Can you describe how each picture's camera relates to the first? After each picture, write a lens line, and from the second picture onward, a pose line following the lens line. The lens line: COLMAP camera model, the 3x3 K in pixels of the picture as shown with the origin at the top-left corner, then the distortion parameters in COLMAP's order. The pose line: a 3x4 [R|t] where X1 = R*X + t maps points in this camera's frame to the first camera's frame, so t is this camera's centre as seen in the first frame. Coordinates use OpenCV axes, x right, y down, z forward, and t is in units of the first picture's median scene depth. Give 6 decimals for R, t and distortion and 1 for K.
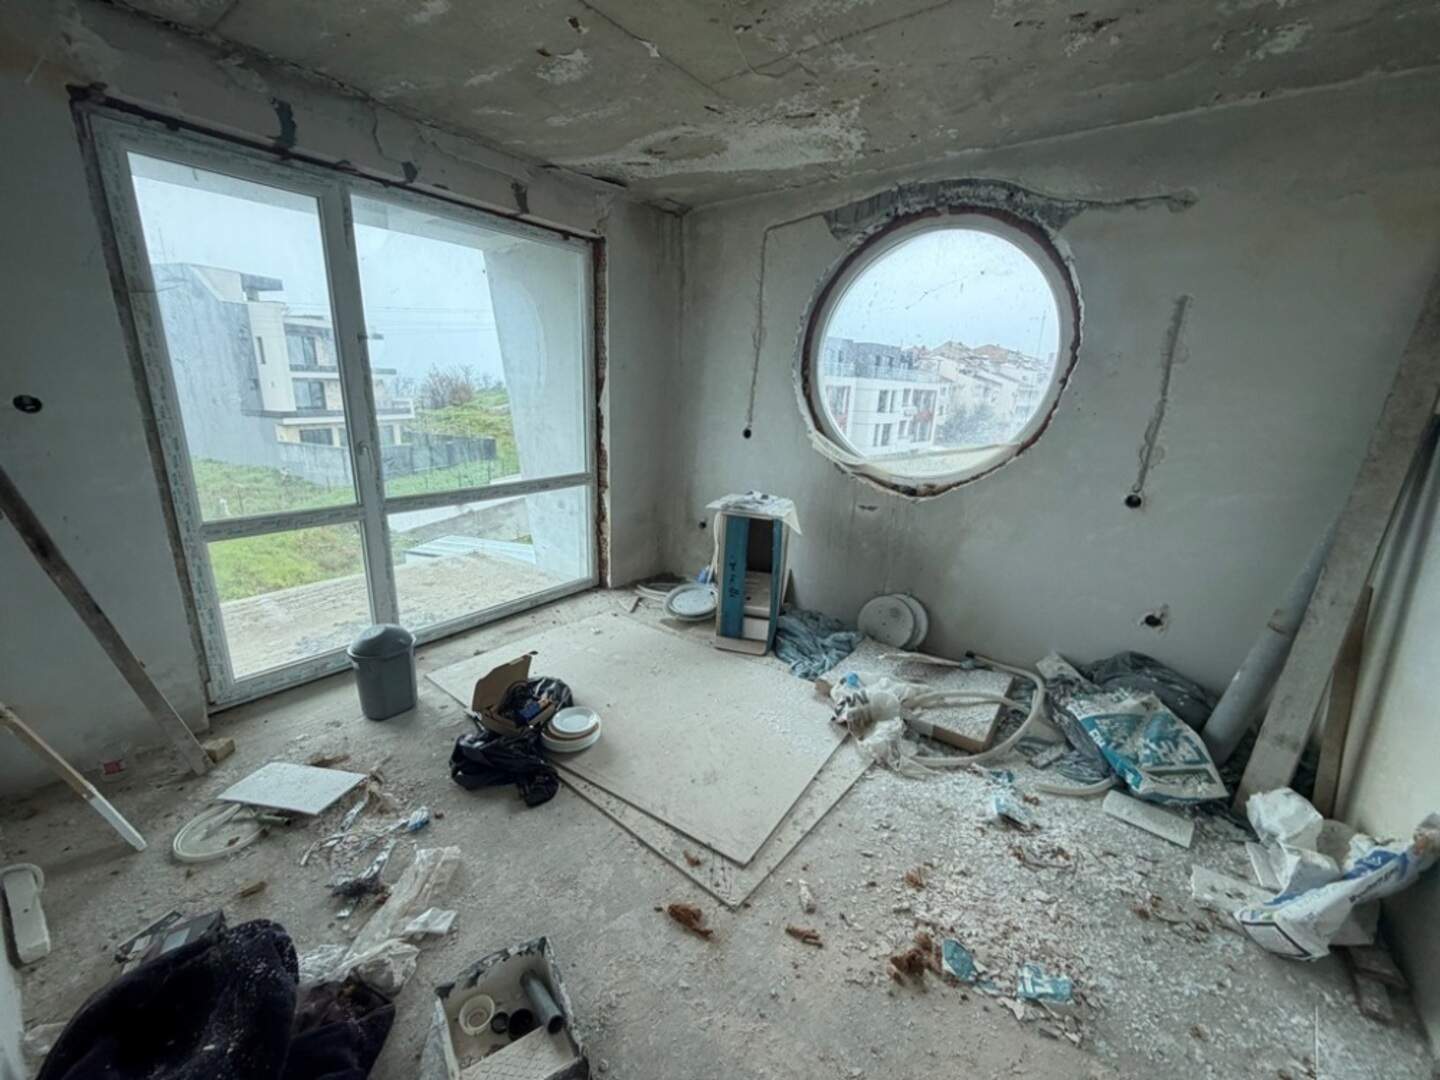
lens RADIAL K [[572.8, 0, 716.5], [0, 572.8, 539.6], [0, 0, 1]] dist [0.000511, -0.000112]
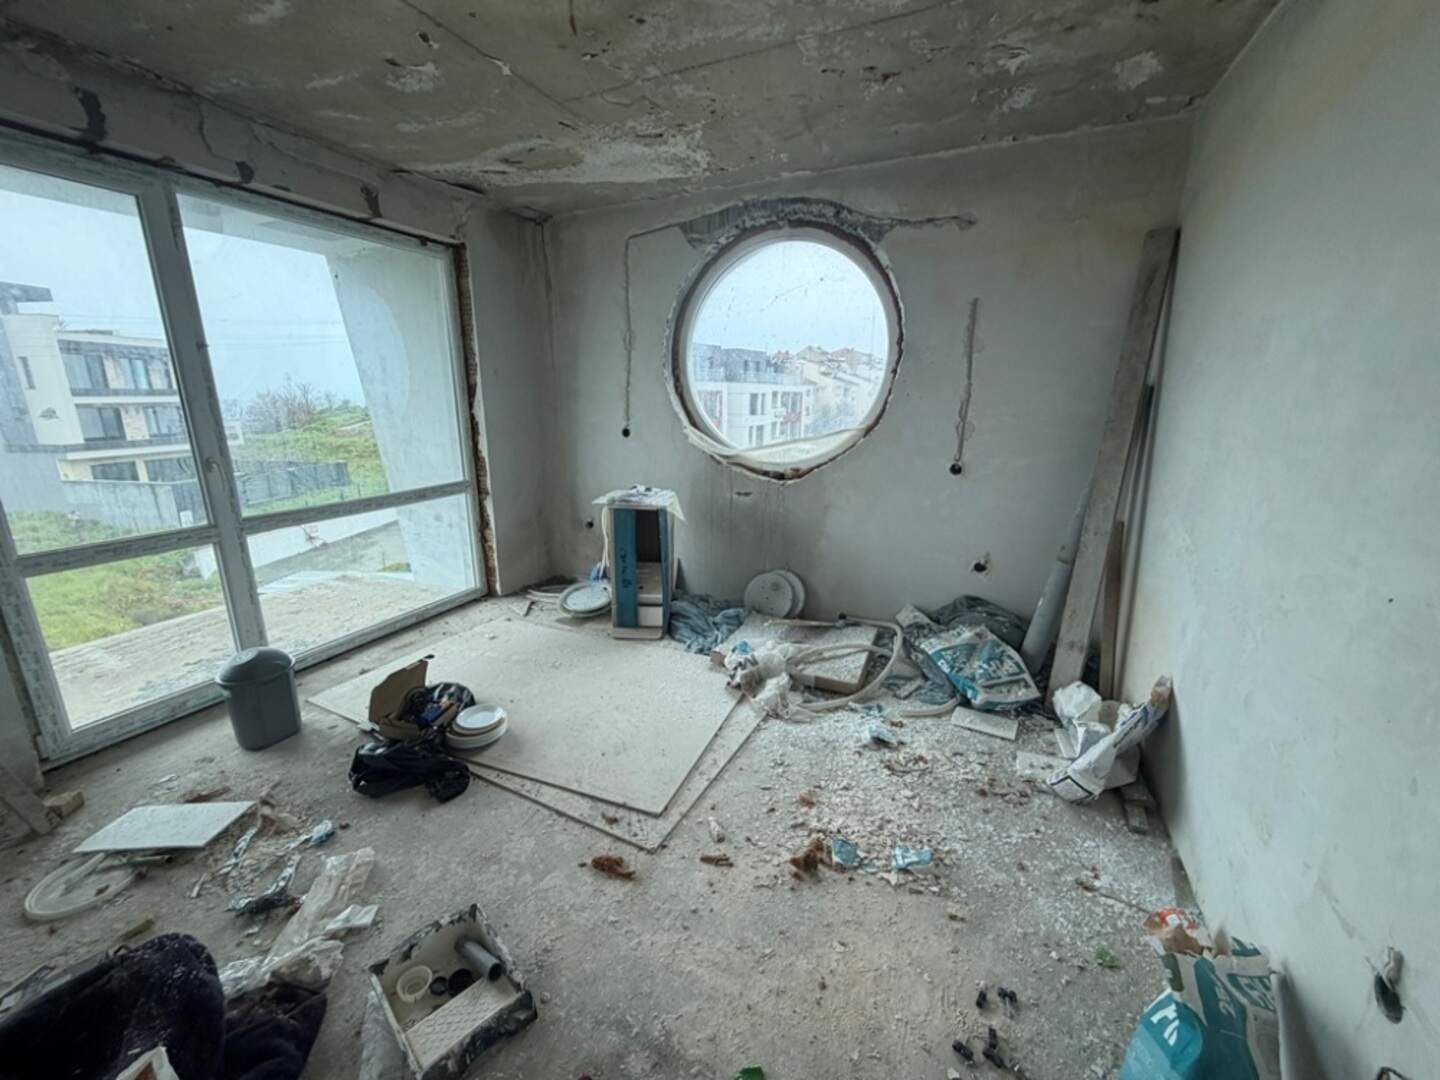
lens RADIAL K [[572.6, 0, 716.8], [0, 572.6, 540.4], [0, 0, 1]] dist [-0.000609, 0.000311]
pose [[0.976950, -0.086230, 0.195275, -0.007825], [0.088403, 0.996082, -0.002424, 0.039960], [-0.194301, 0.019631, 0.980746, -0.073146]]
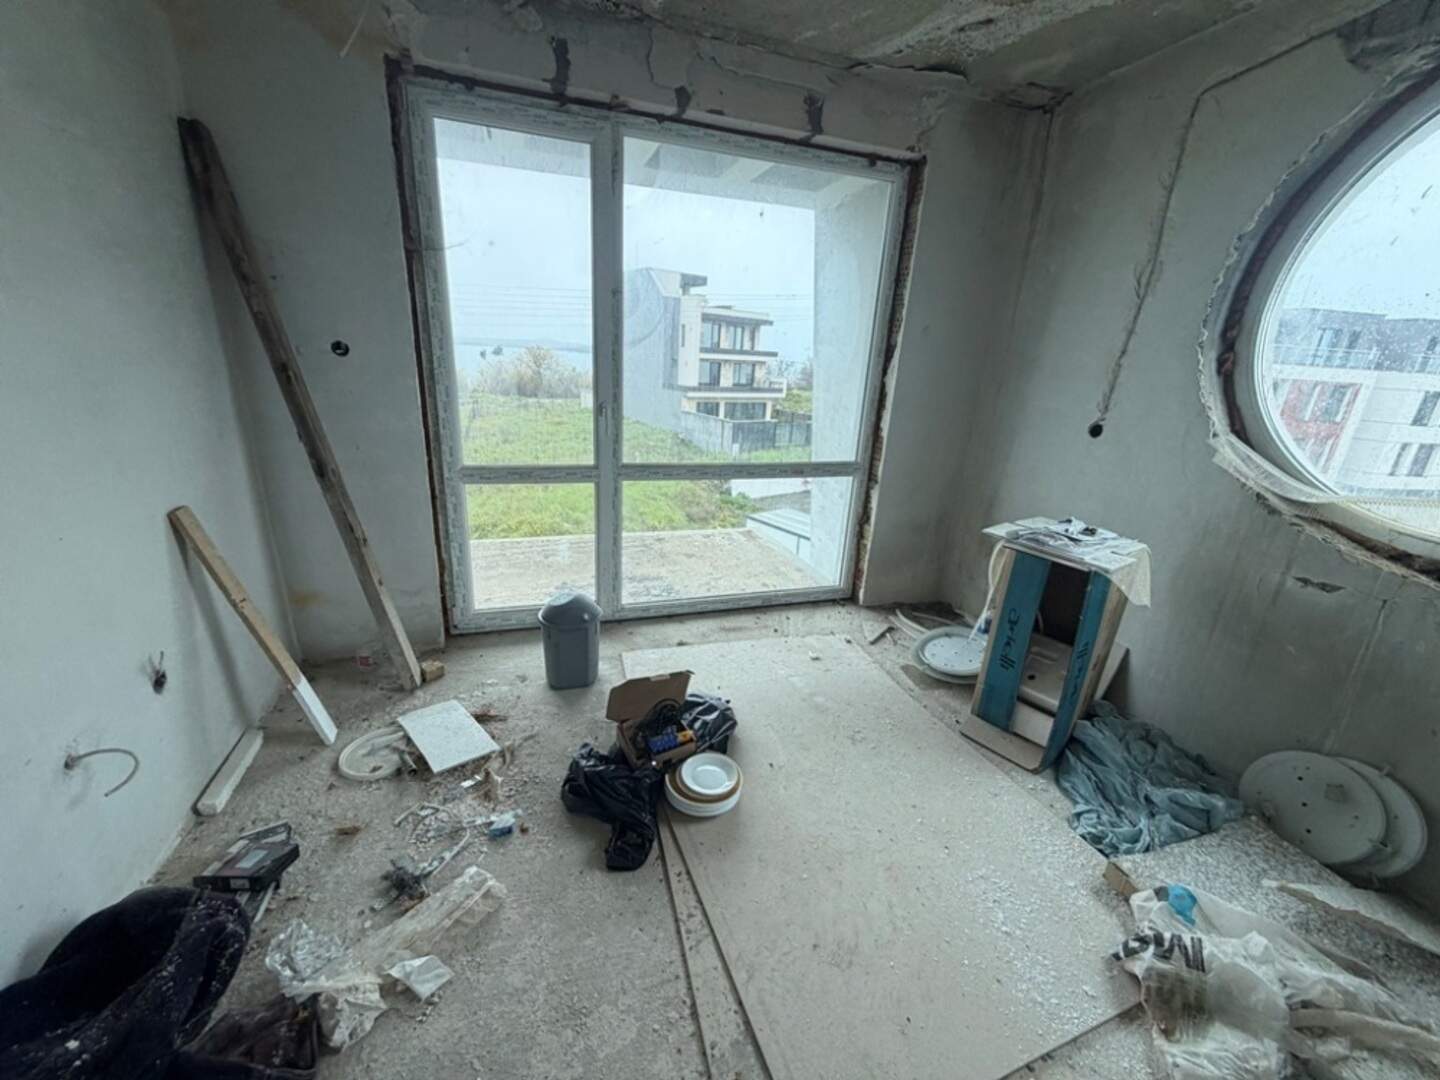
lens RADIAL K [[573.3, 0, 714.0], [0, 573.3, 539.5], [0, 0, 1]] dist [0.000245, -0.000199]
pose [[0.819833, 0.186191, -0.541486, 0.108291], [-0.173995, 0.981946, 0.074209, -0.050078], [0.545527, 0.033377, 0.837428, 0.310562]]
